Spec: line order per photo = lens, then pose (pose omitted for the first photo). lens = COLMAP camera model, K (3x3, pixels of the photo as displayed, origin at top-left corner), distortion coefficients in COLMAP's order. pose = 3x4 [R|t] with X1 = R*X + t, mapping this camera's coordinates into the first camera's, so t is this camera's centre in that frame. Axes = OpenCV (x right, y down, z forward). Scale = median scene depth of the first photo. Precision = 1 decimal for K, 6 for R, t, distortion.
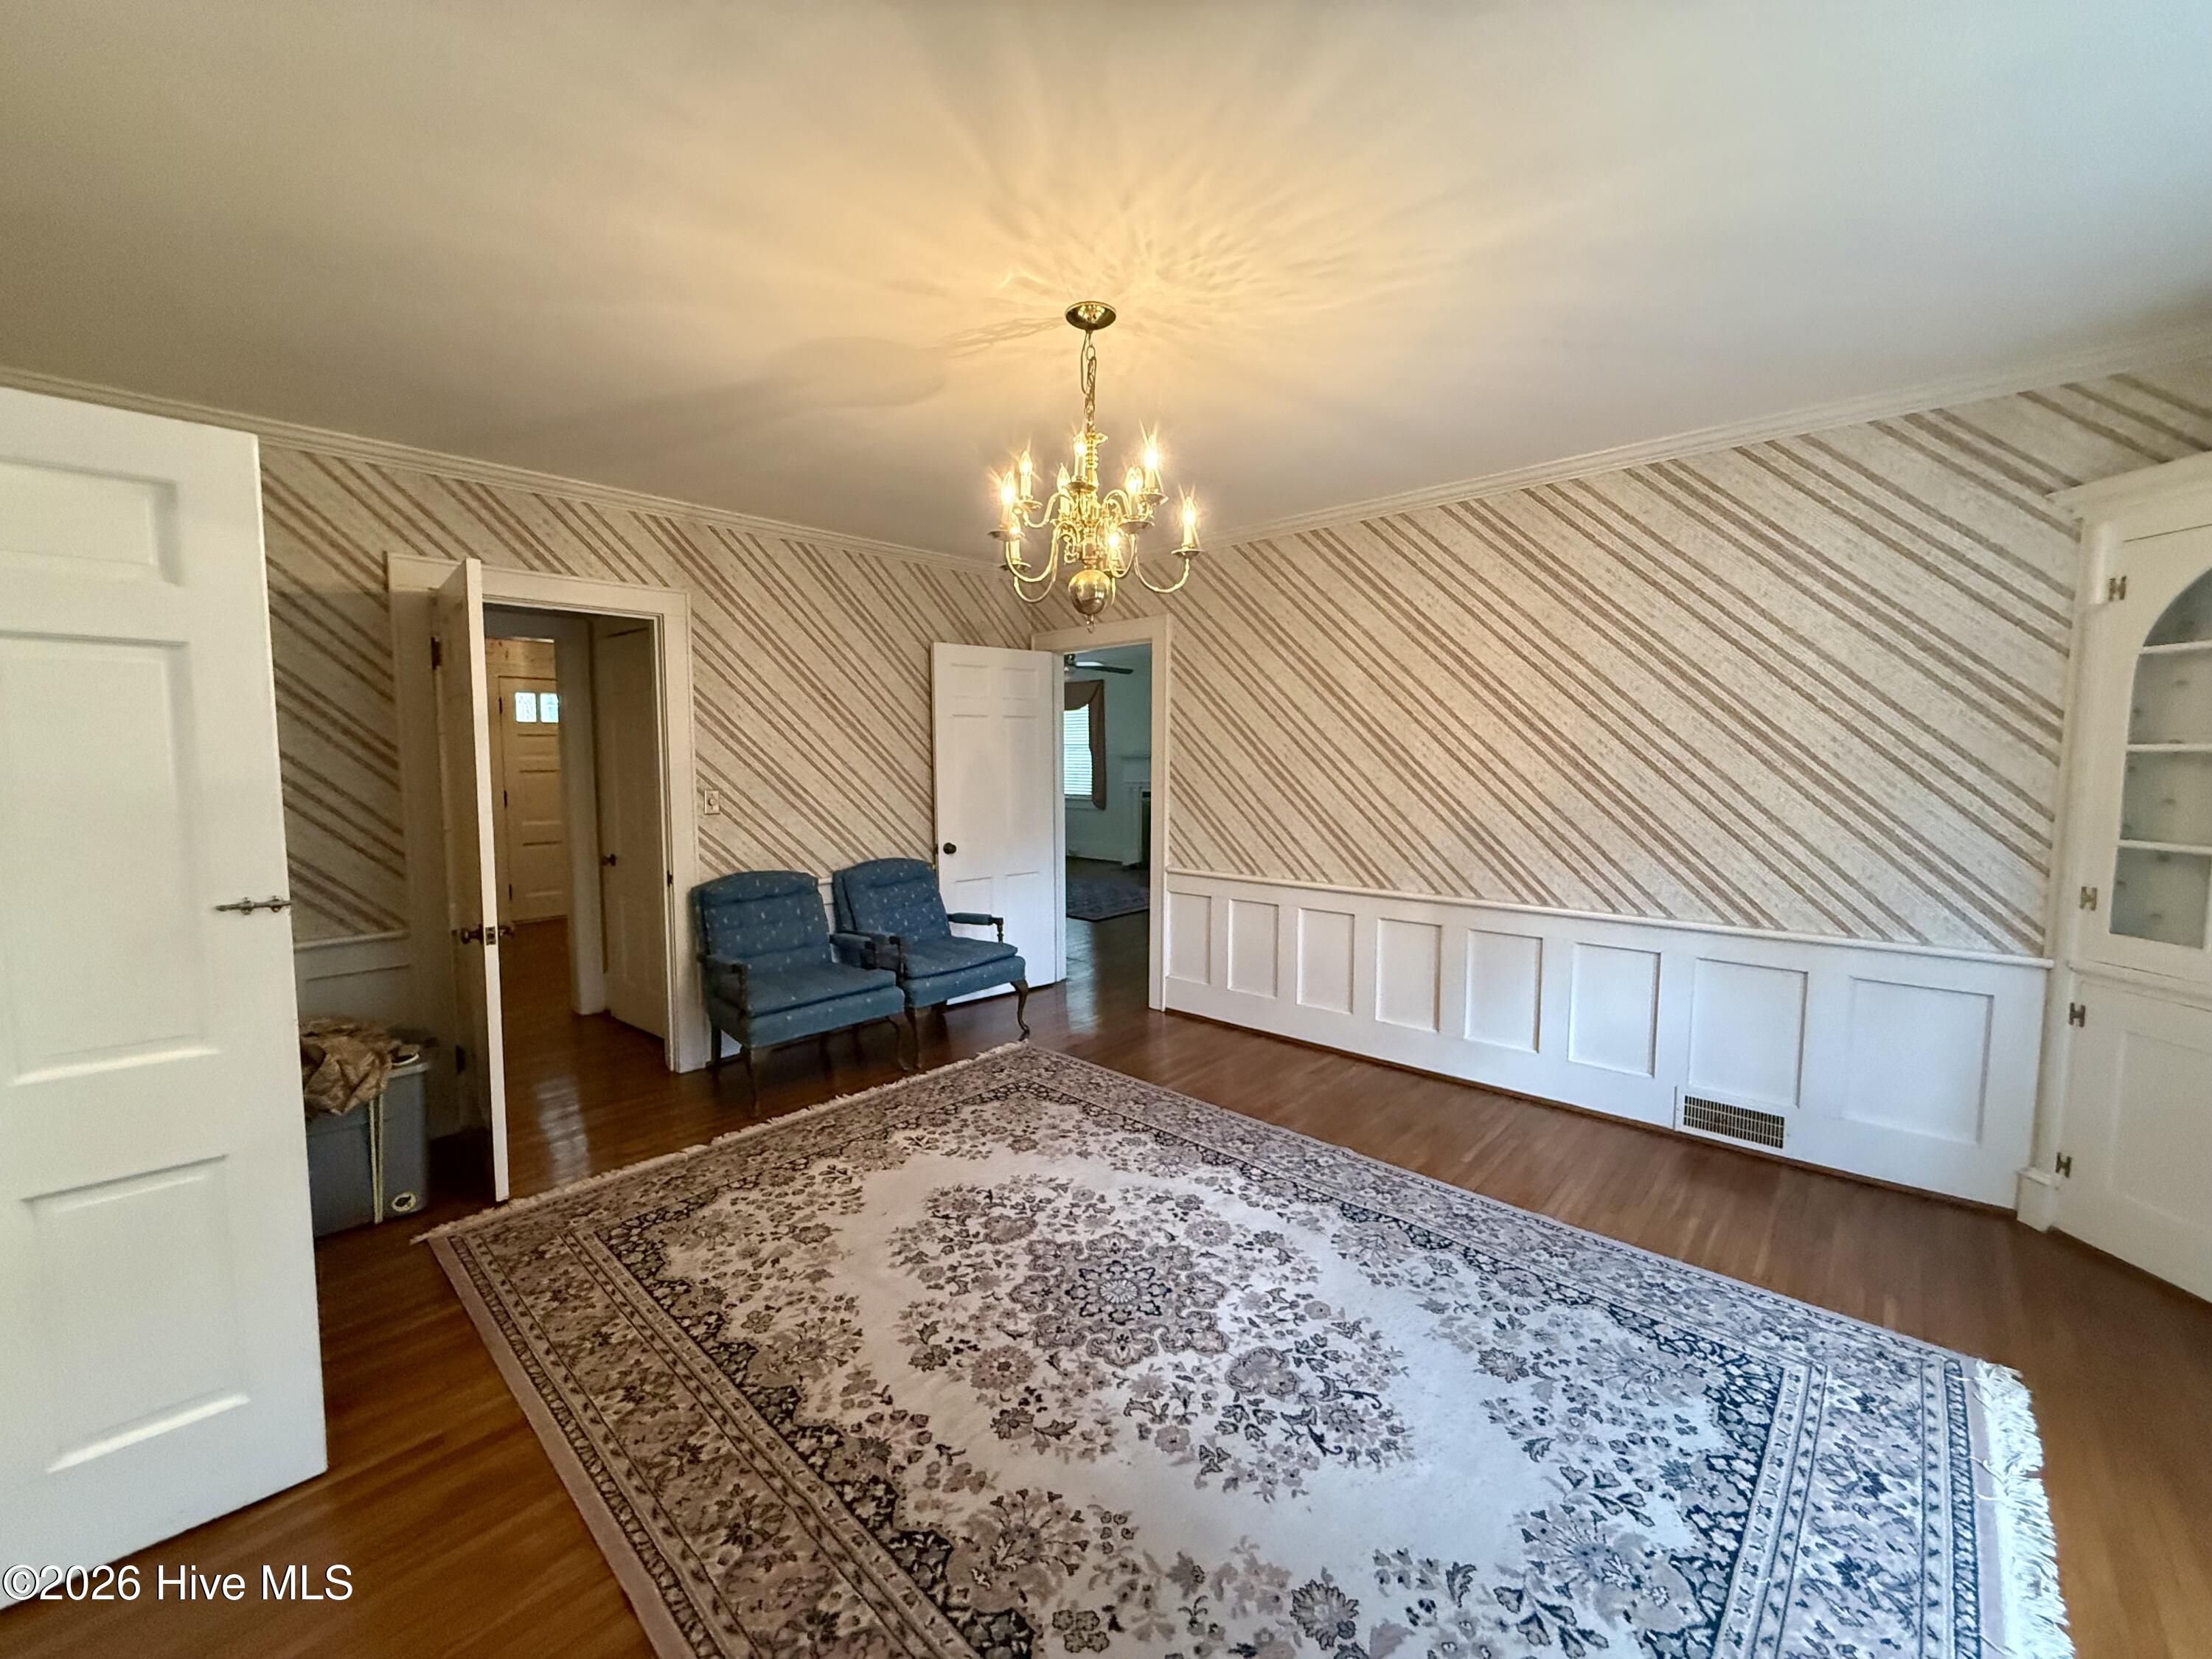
lens RADIAL K [[885.7, 0, 1100.7], [0, 885.7, 830.1], [0, 0, 1]] dist [-0.001192, 0.000627]
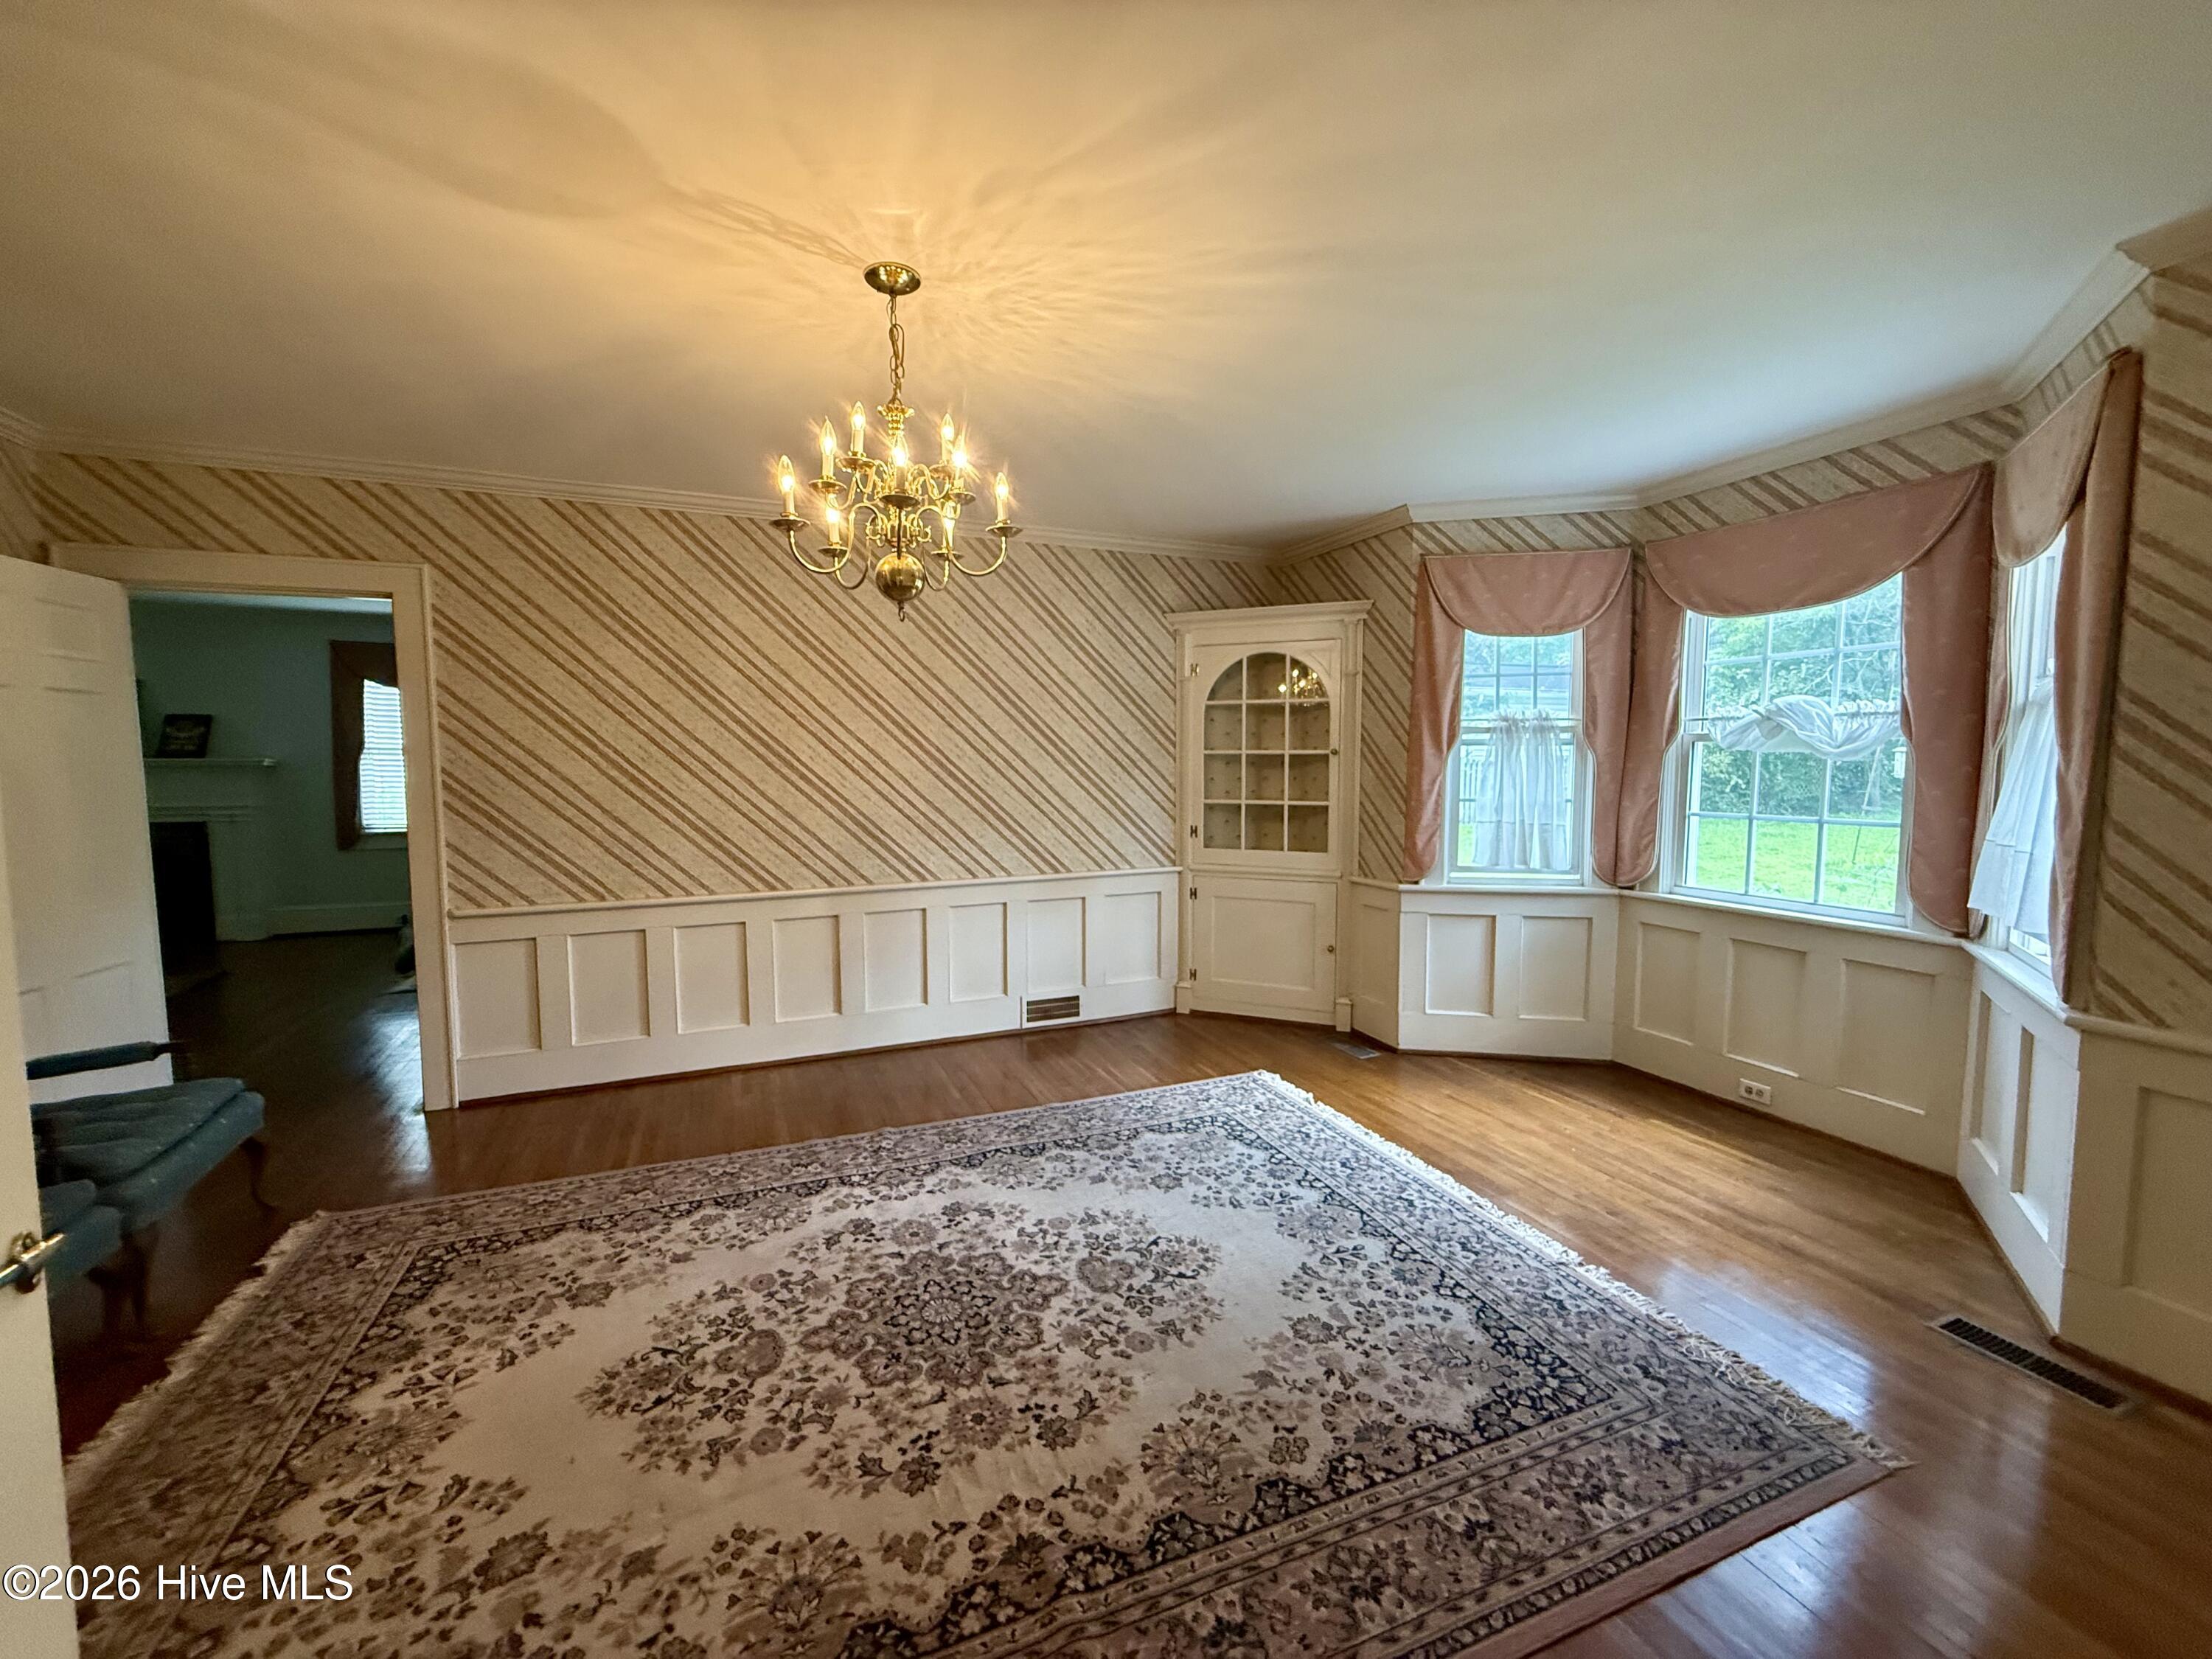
lens RADIAL K [[885.7, 0, 1099.1], [0, 885.7, 831.6], [0, 0, 1]] dist [-0.001192, 0.000627]
pose [[0.419832, -0.075653, 0.904443, -0.668675], [0.081853, 0.995615, 0.045284, -0.024354], [-0.903903, 0.055020, 0.424184, 0.370382]]
